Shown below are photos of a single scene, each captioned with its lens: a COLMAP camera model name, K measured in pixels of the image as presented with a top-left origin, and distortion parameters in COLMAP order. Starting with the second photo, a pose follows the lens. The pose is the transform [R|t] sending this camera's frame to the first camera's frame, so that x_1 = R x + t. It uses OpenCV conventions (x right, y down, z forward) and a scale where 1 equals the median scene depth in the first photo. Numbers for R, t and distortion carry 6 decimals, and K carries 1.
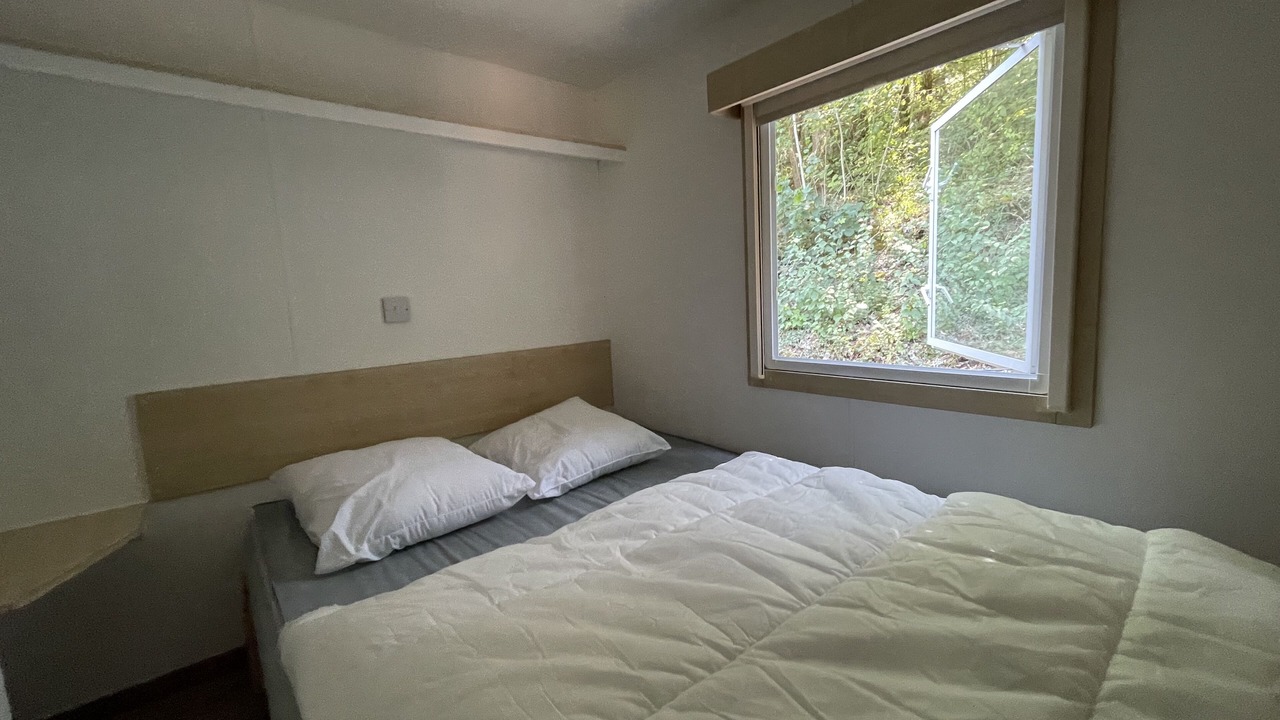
lens RADIAL K [[523.7, 0, 638.9], [0, 523.7, 363.6], [0, 0, 1]] dist [-0.004793, 0.000643]
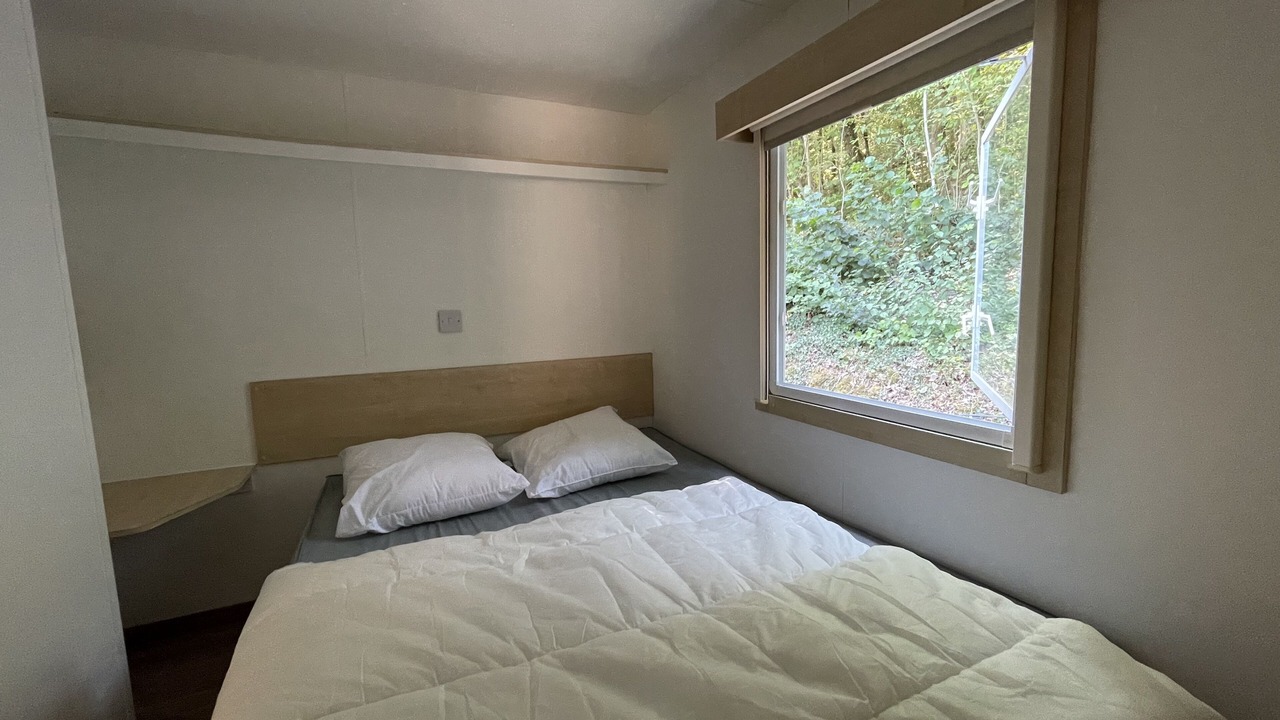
lens RADIAL K [[523.7, 0, 636.9], [0, 523.7, 363.9], [0, 0, 1]] dist [-0.004793, 0.000643]
pose [[0.965672, 0.054851, -0.253908, 0.286709], [-0.055143, 0.998461, 0.005974, -0.044699], [0.253845, 0.008233, 0.967210, -0.023207]]
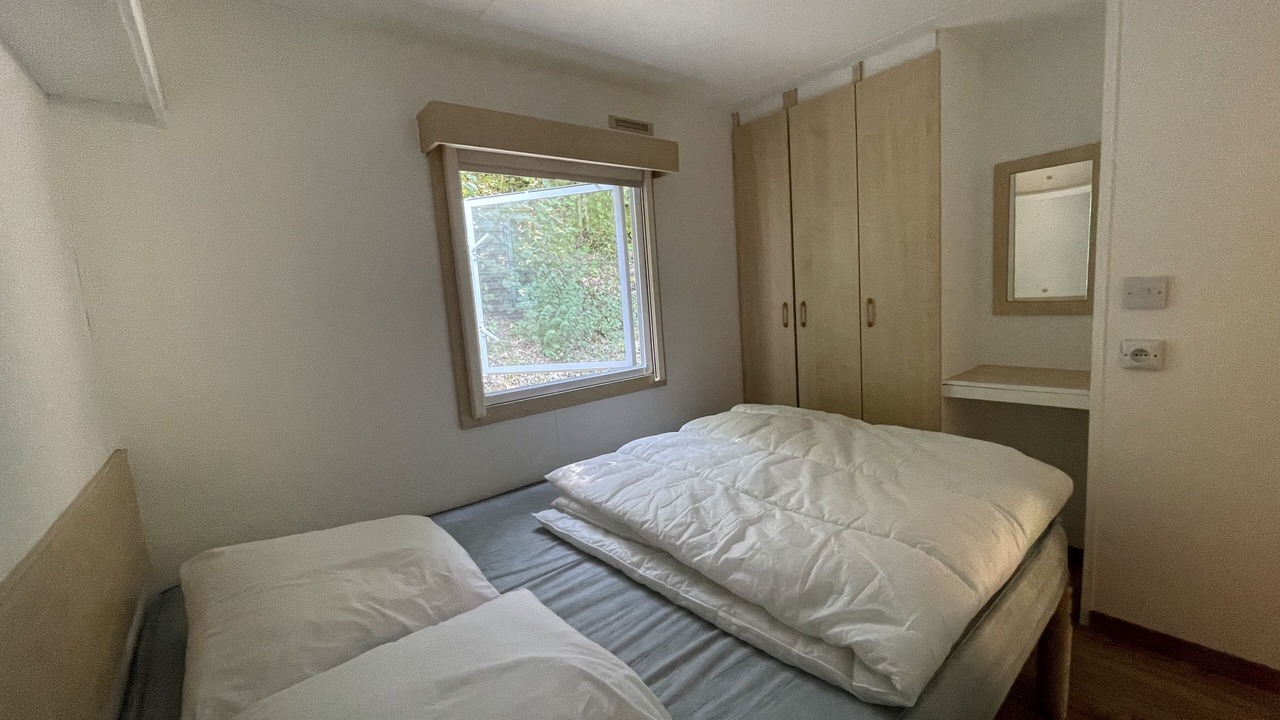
lens RADIAL K [[523.7, 0, 631.2], [0, 523.7, 354.6], [0, 0, 1]] dist [-0.004793, 0.000643]
pose [[0.038205, -0.064030, 0.997216, -0.856106], [0.209054, 0.976374, 0.054683, -0.097084], [-0.977158, 0.206383, 0.050688, 0.734077]]
